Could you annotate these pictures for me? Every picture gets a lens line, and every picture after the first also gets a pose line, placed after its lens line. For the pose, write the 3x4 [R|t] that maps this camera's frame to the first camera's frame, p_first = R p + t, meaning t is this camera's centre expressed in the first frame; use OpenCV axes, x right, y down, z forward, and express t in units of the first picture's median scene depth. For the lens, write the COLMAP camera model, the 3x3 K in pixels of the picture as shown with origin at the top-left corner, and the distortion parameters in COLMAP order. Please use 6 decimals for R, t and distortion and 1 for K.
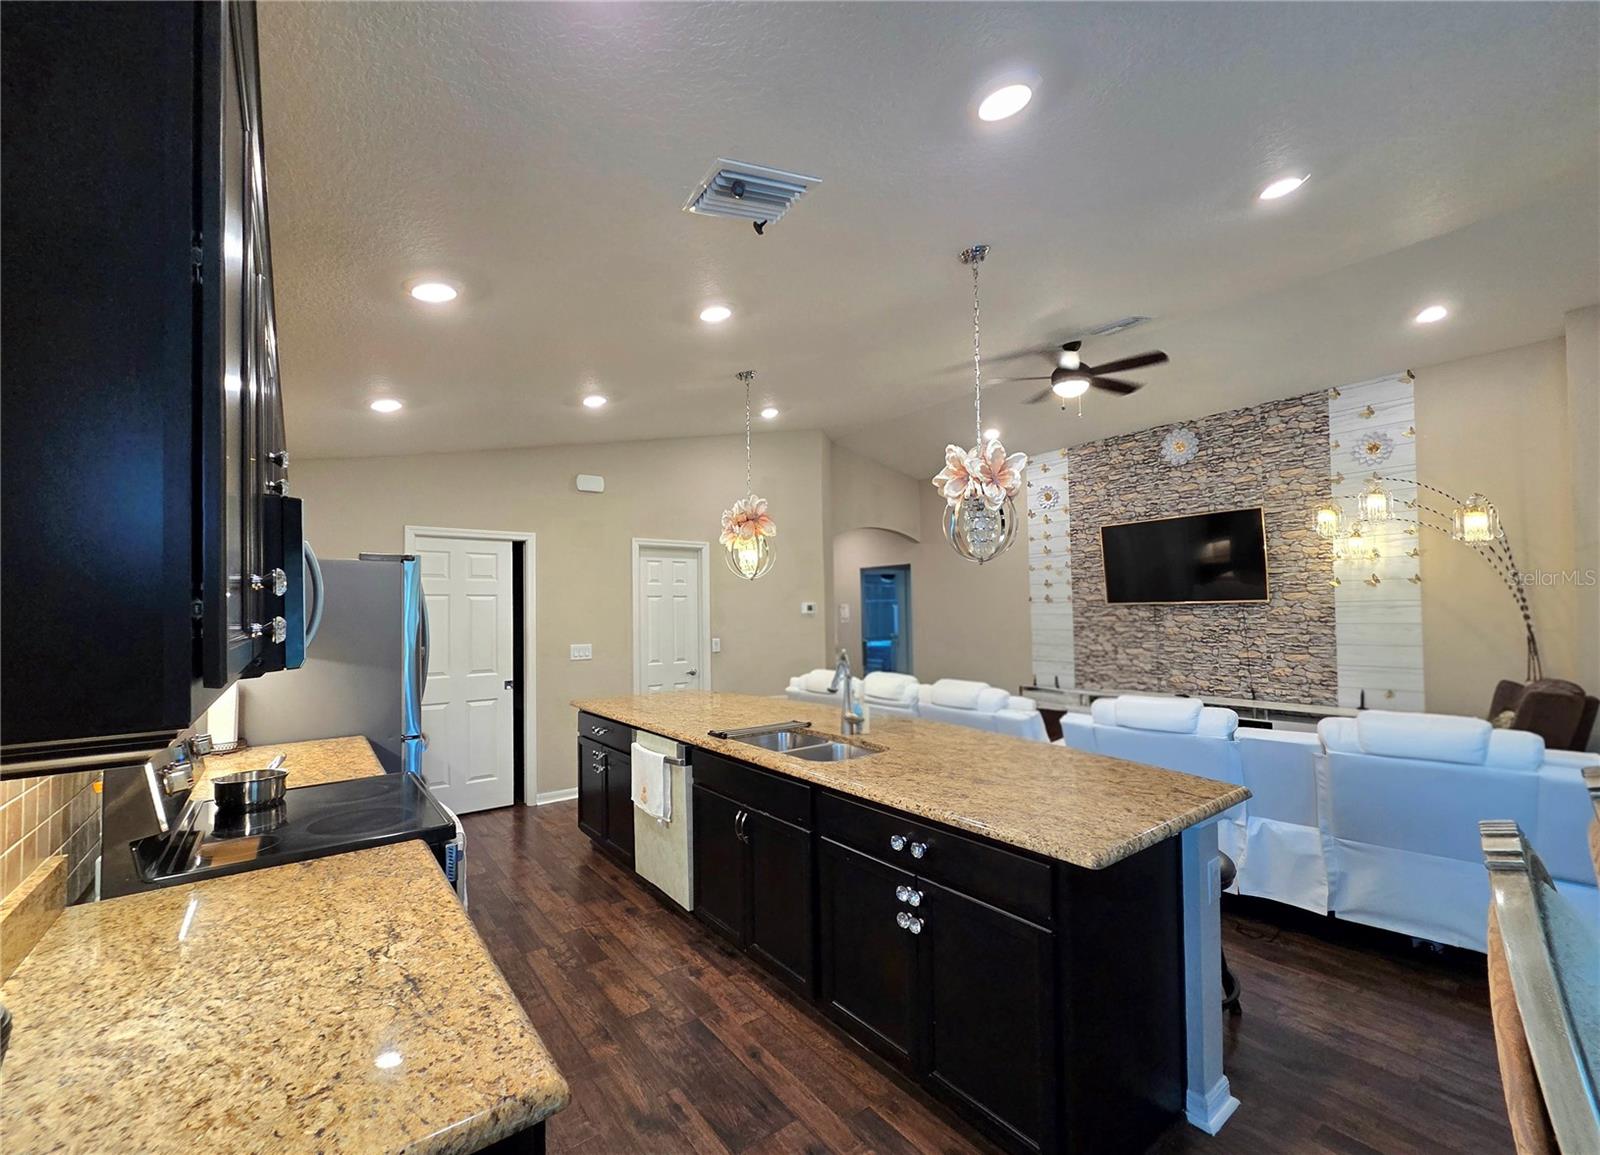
lens RADIAL K [[658.1, 0, 800.0], [0, 658.1, 598.8], [0, 0, 1]] dist [-0.000620, -0.000202]
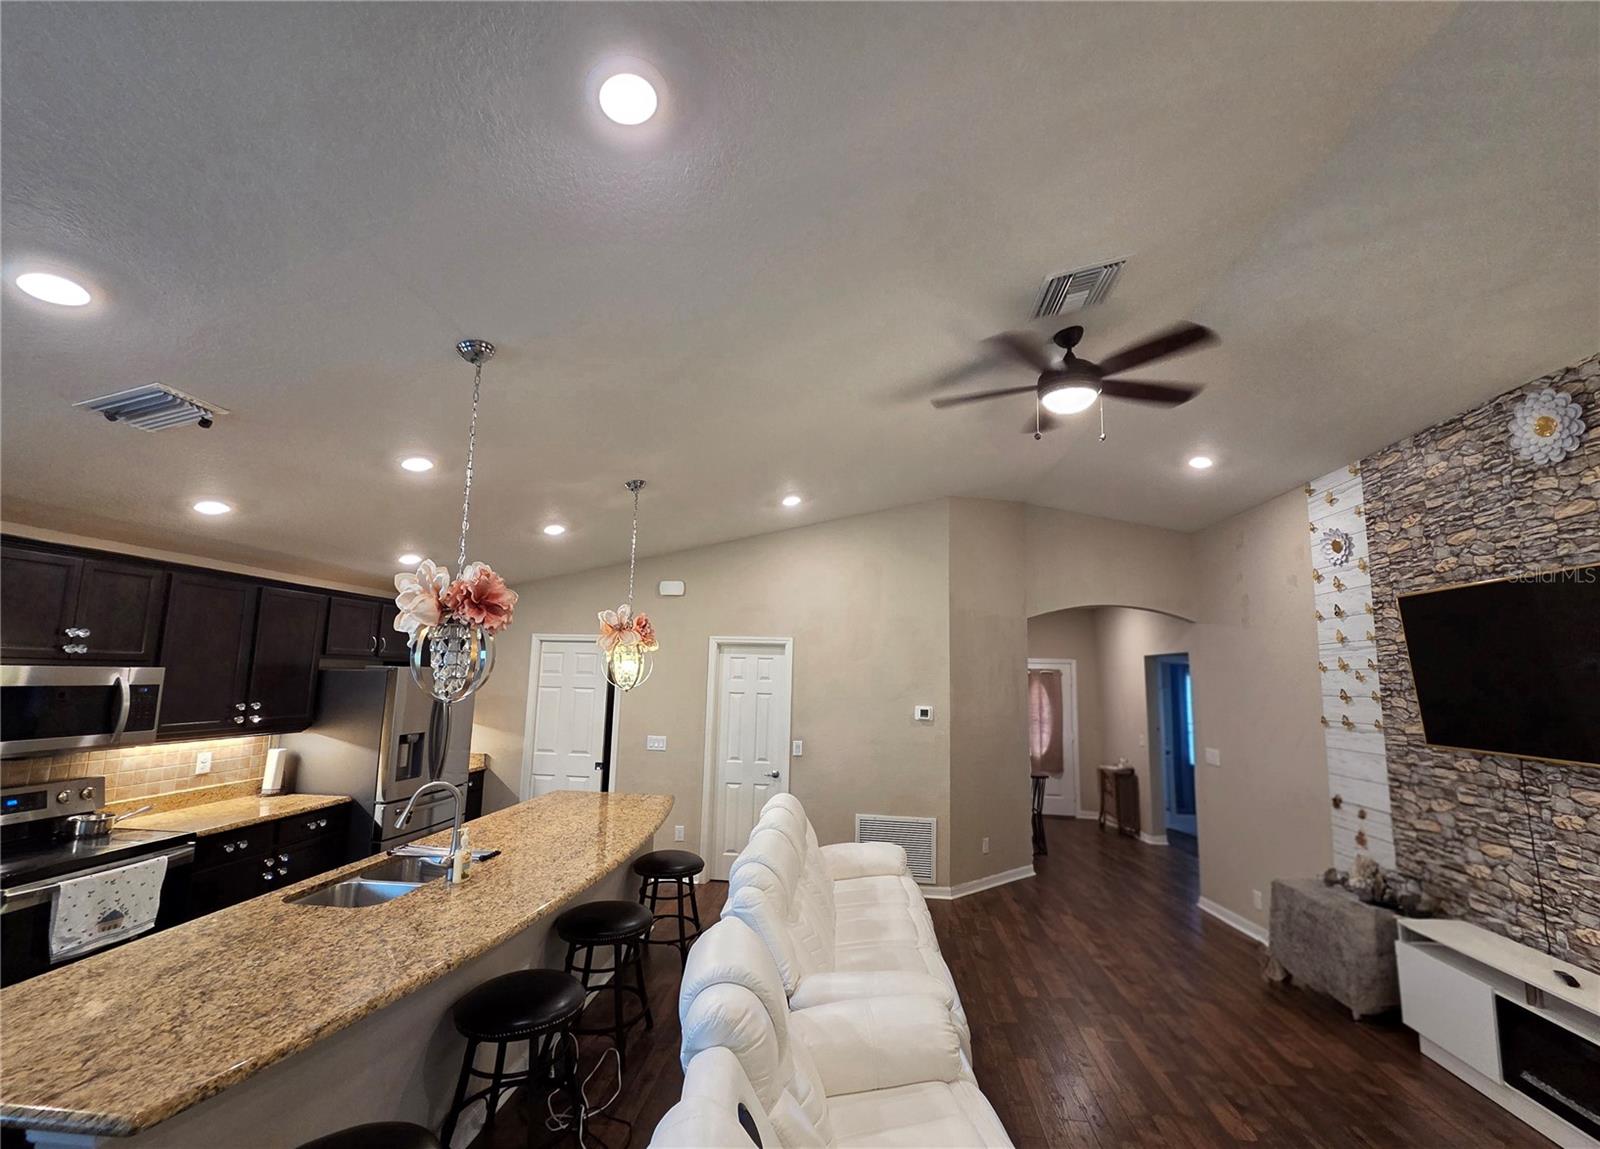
lens RADIAL K [[658.1, 0, 800.0], [0, 658.1, 595.8], [0, 0, 1]] dist [-0.000620, -0.000202]
pose [[0.726488, -0.050678, -0.685308, 0.499751], [-0.022040, 0.995046, -0.096946, -0.051052], [0.686826, 0.085534, 0.721771, 0.295222]]
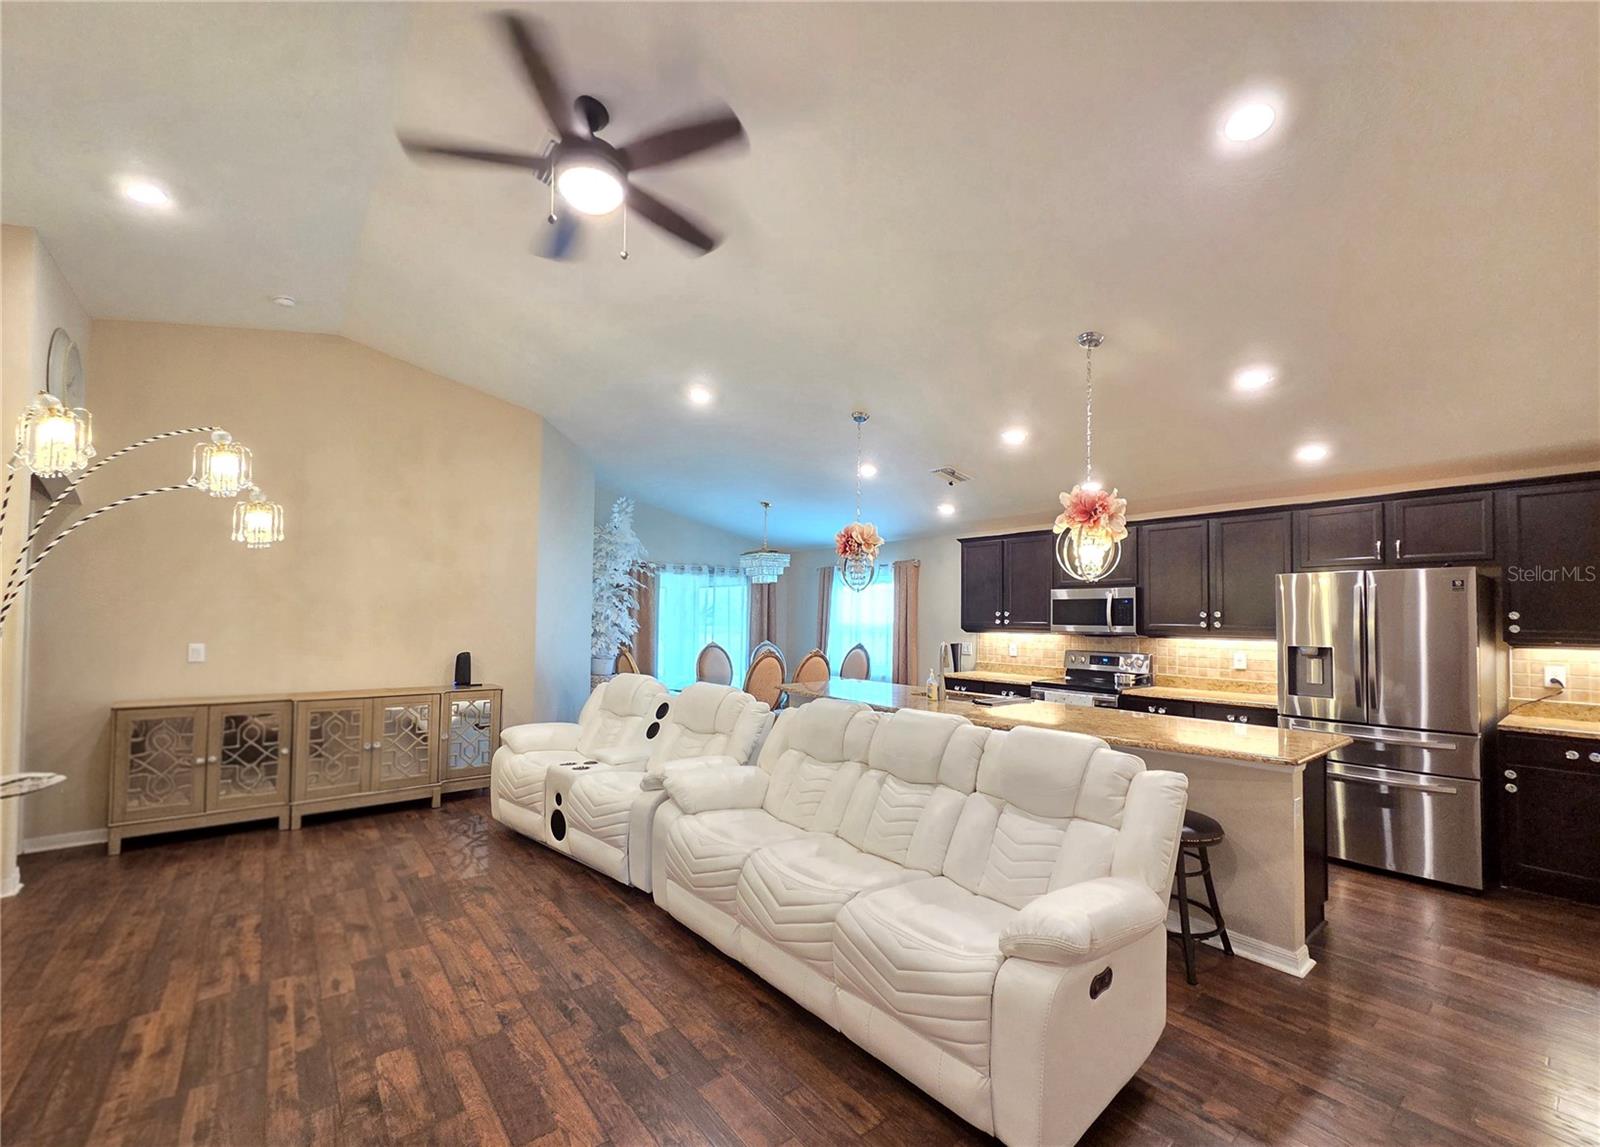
lens RADIAL K [[658.1, 0, 800.0], [0, 658.1, 594.8], [0, 0, 1]] dist [-0.000620, -0.000202]
pose [[-0.999603, 0.004367, -0.027831, 0.203316], [0.005917, 0.998421, -0.055866, 0.021446], [0.027544, -0.056008, -0.998050, 1.162664]]
